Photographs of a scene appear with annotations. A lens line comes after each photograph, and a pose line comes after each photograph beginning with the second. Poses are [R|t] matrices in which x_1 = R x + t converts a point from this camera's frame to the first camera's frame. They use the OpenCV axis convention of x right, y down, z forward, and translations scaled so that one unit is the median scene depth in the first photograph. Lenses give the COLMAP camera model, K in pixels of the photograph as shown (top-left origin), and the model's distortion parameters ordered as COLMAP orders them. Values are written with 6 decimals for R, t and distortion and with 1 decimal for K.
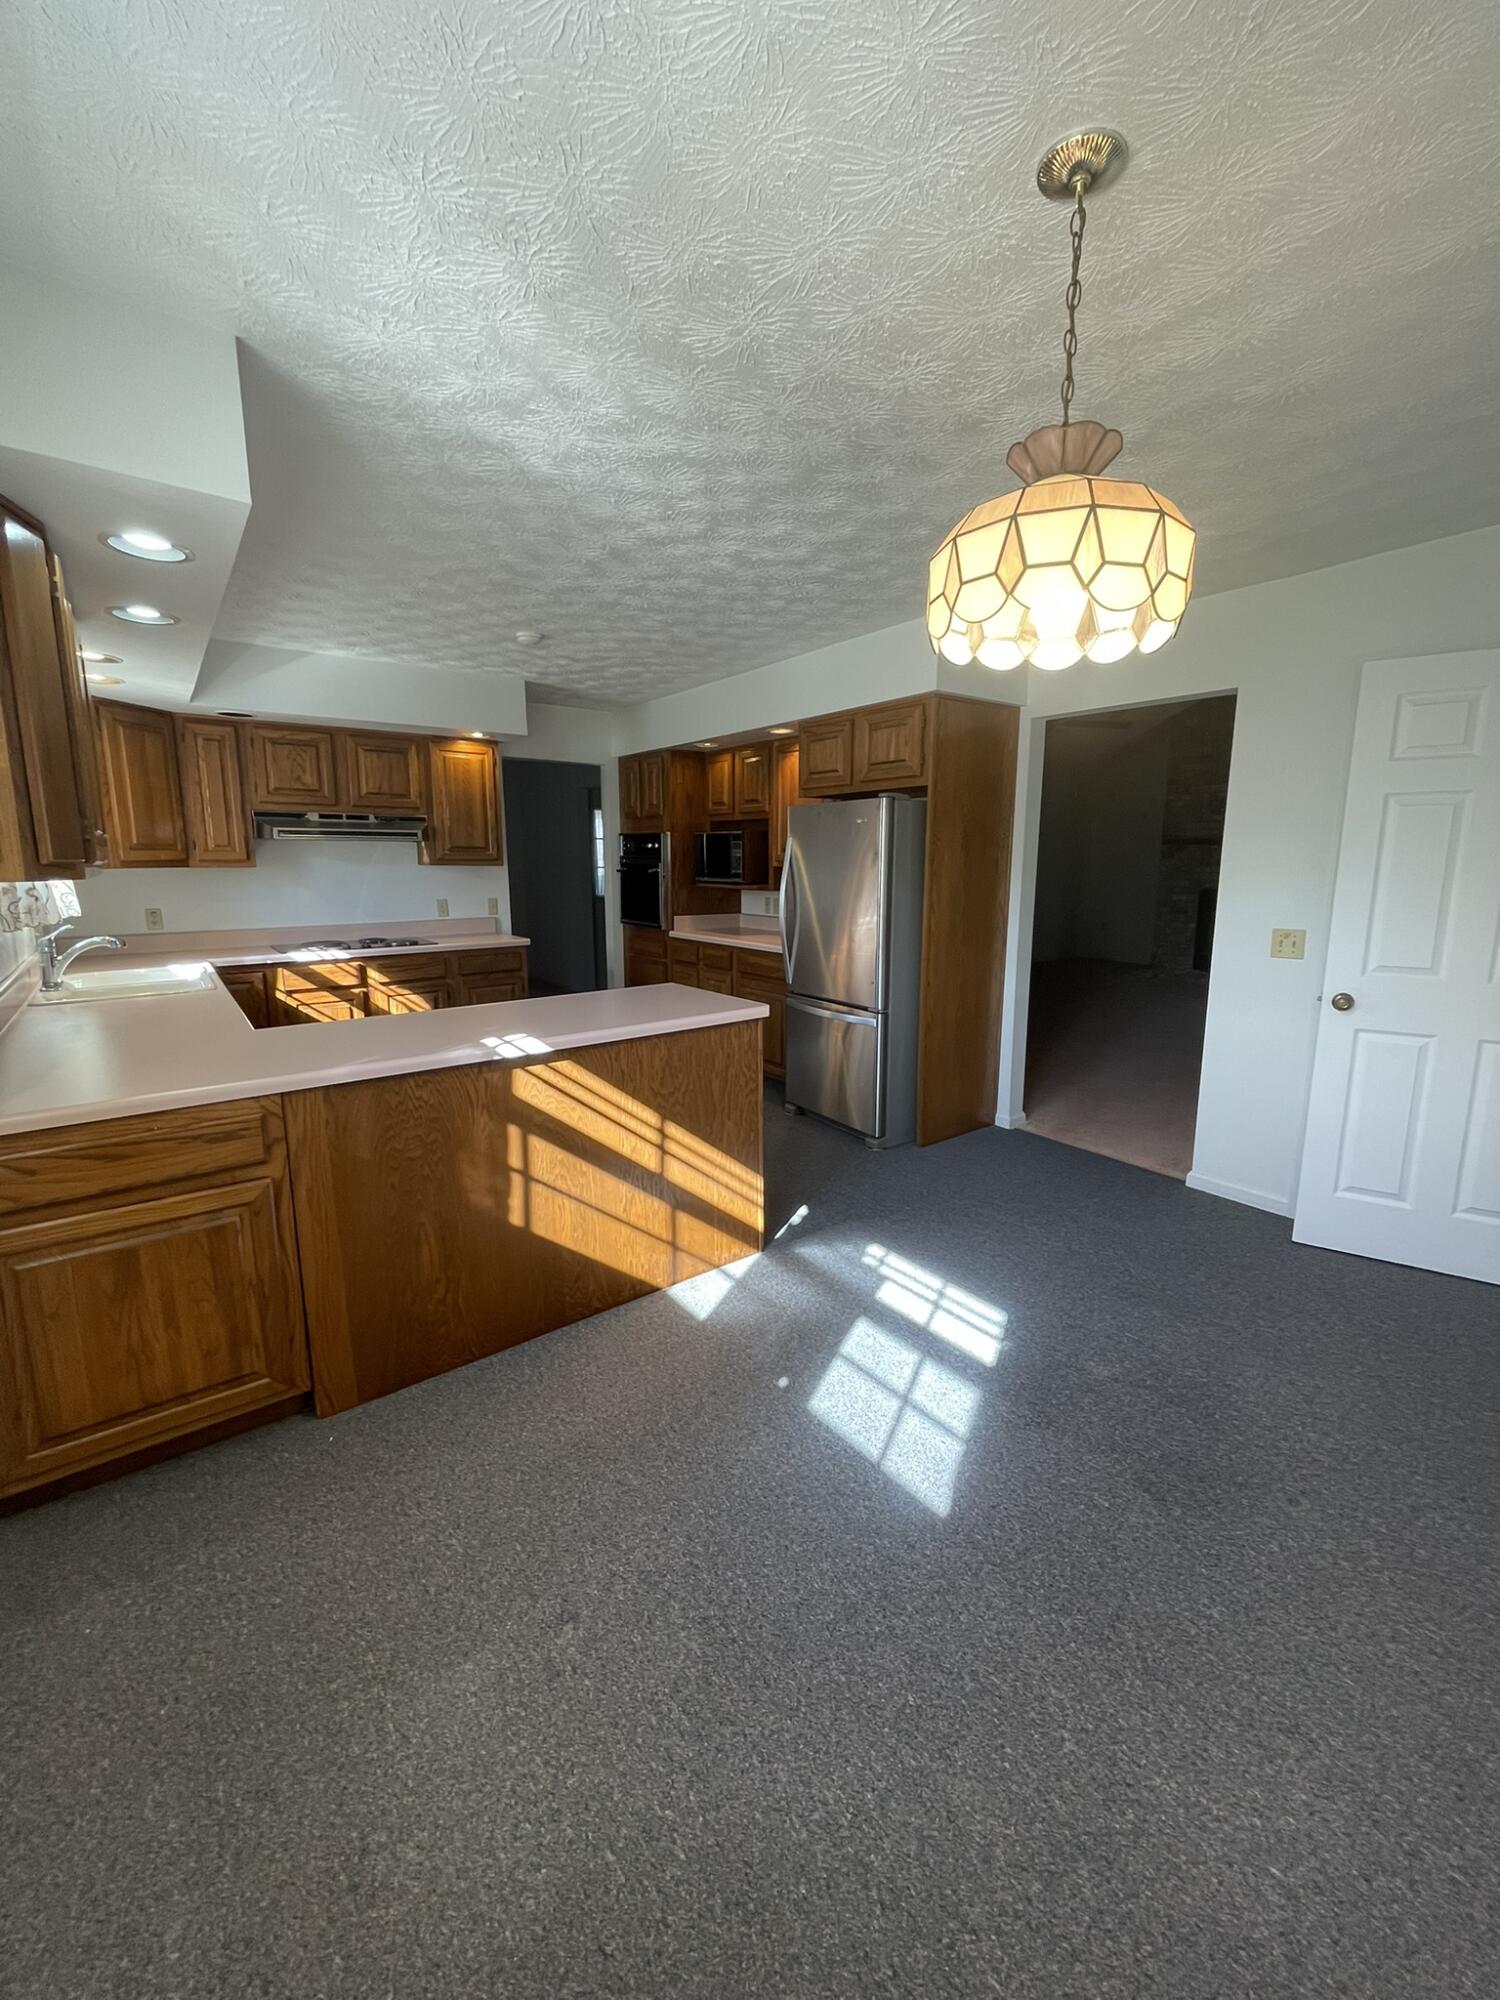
lens RADIAL K [[798.1, 0, 764.4], [0, 798.1, 993.7], [0, 0, 1]] dist [-0.000386, -0.001017]
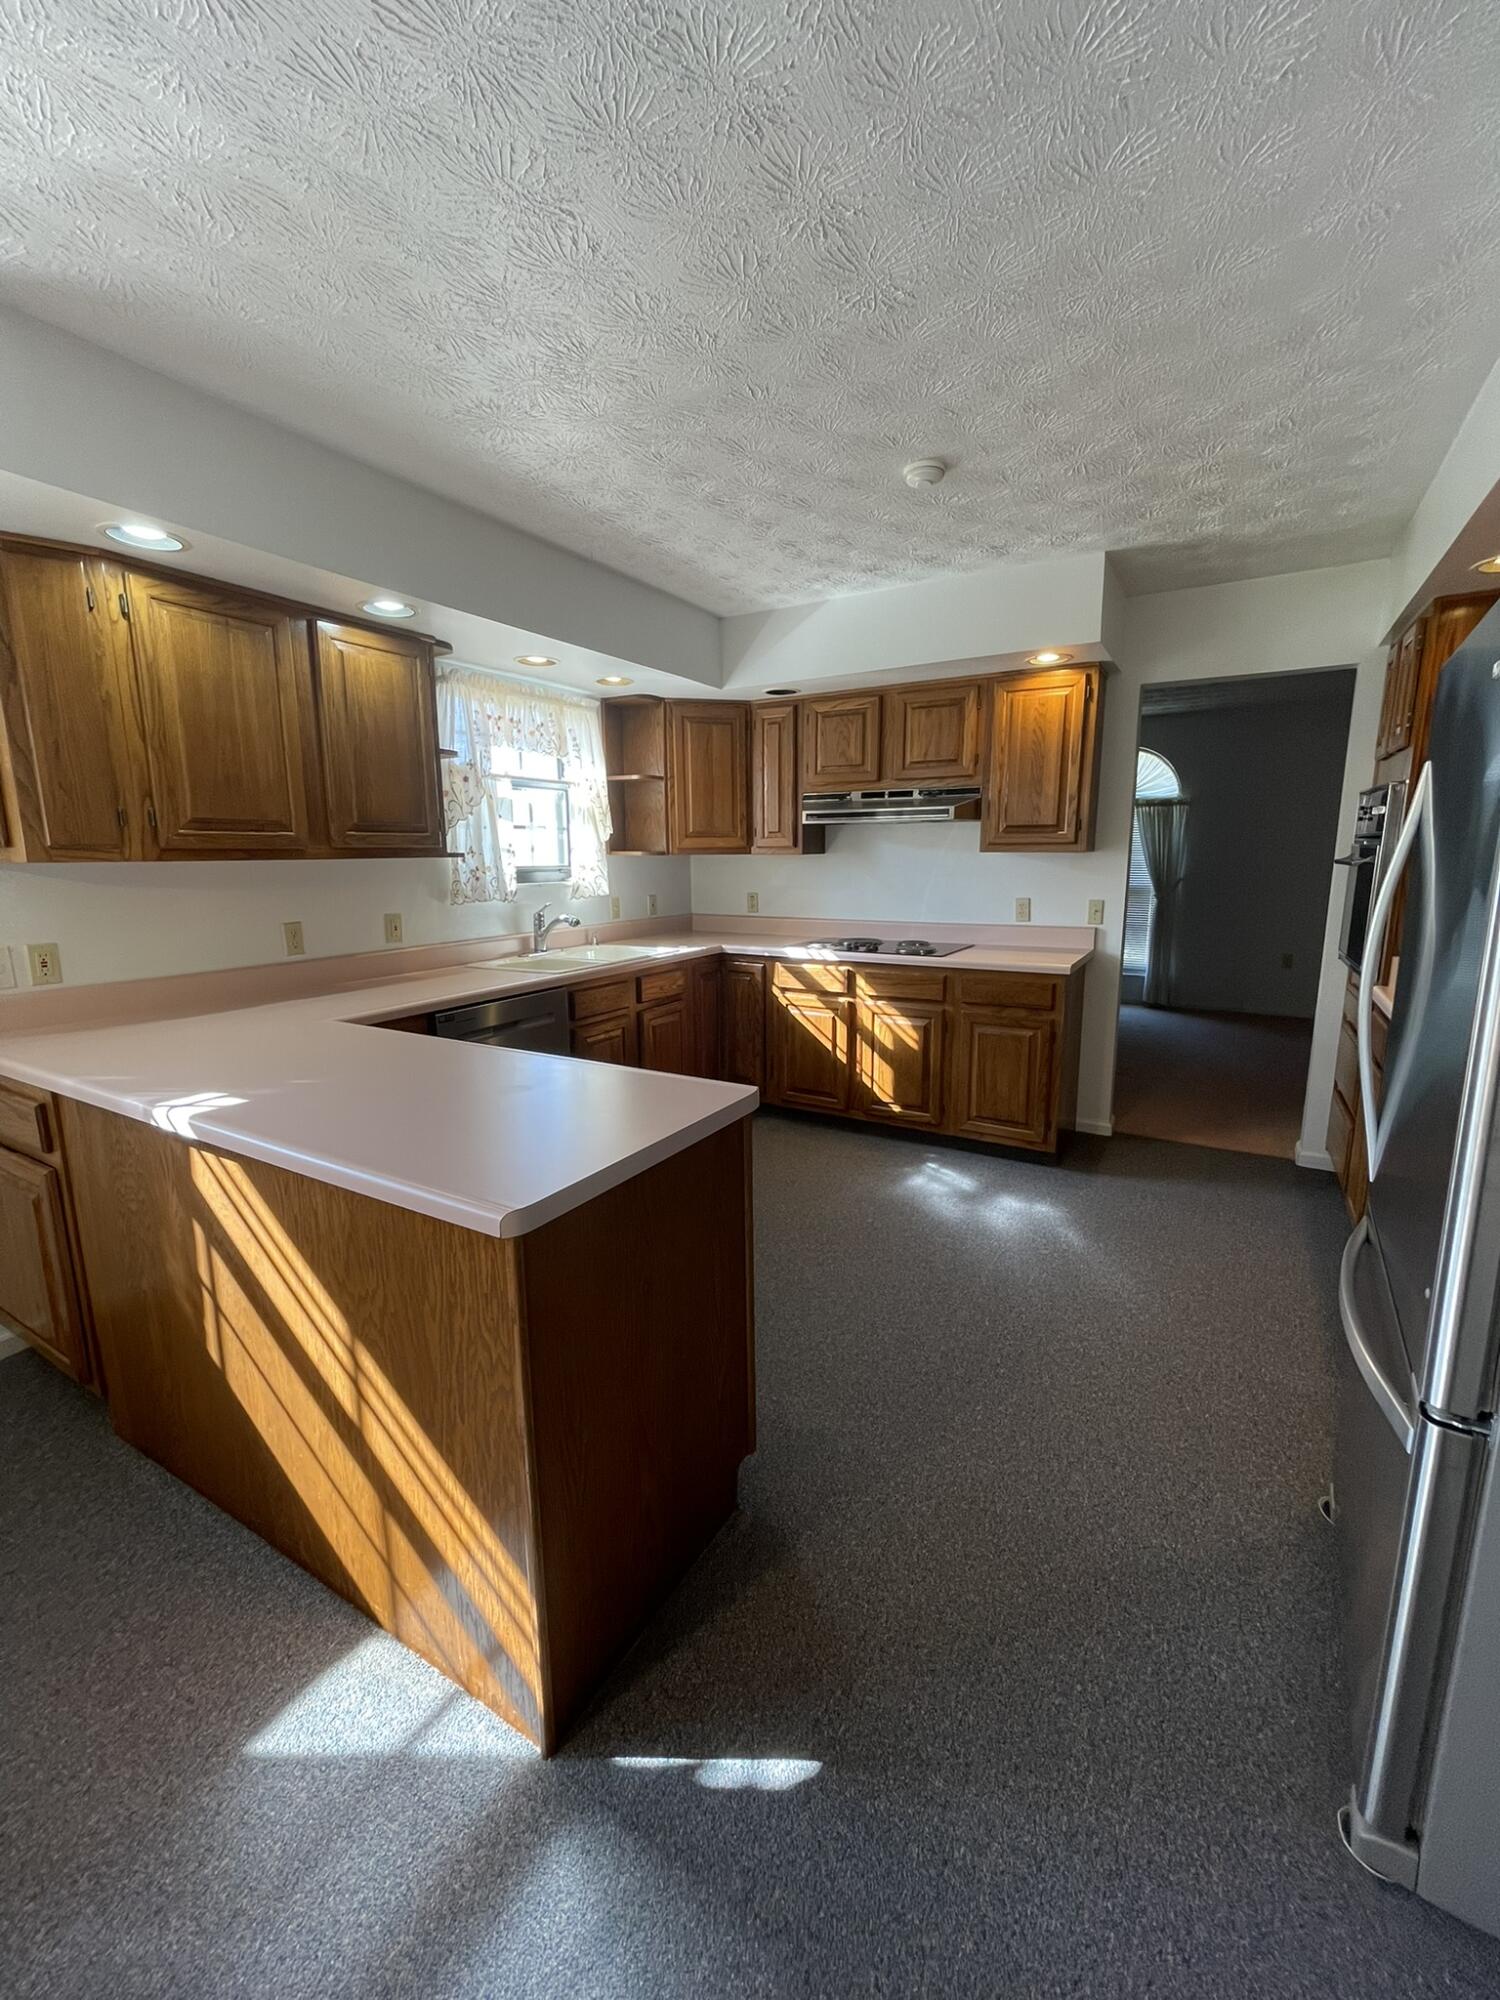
lens RADIAL K [[798.1, 0, 753.5], [0, 798.1, 1002.4], [0, 0, 1]] dist [-0.000386, -0.001017]
pose [[0.375963, 0.168258, -0.911230, 0.234321], [-0.149669, 0.981491, 0.119480, -0.089944], [0.914468, 0.091463, 0.394187, 0.587313]]
